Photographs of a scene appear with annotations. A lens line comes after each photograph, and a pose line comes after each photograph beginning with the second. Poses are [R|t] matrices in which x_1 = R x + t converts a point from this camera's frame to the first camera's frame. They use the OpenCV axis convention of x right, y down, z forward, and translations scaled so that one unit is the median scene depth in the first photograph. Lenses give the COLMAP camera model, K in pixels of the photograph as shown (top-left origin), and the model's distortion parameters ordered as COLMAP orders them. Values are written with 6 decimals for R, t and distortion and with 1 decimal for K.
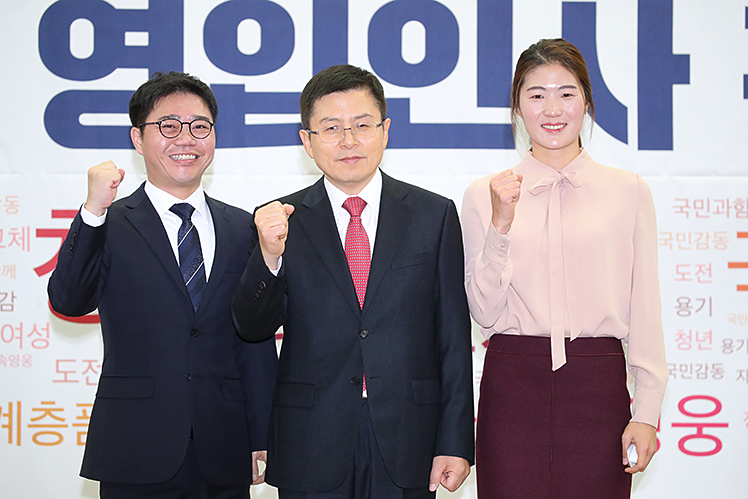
lens RADIAL K [[3097.6, 0, 368.6], [0, 3097.6, 255.6], [0, 0, 1]] dist [0.154064, 0.000000]
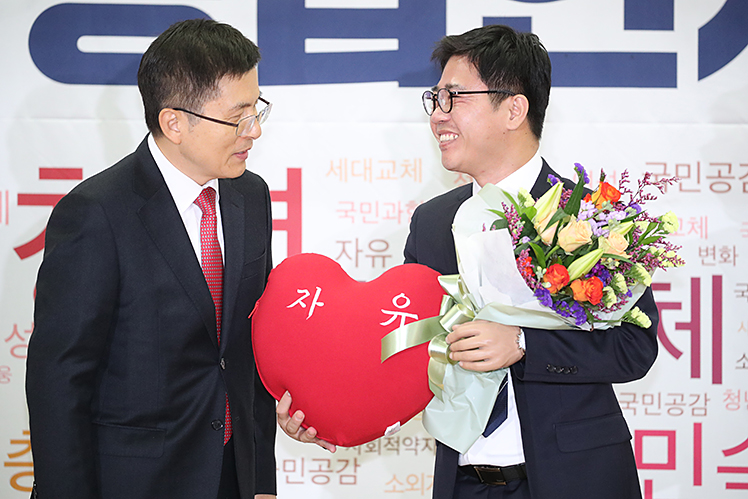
lens RADIAL K [[3402.9, 0, 377.3], [0, 3402.9, 254.0], [0, 0, 1]] dist [0.584111, 0.000000]
pose [[0.999386, 0.005382, -0.034623, 0.005263], [-0.005374, 0.999986, 0.000321, 0.004779], [0.034624, -0.000135, 0.999400, 0.198115]]
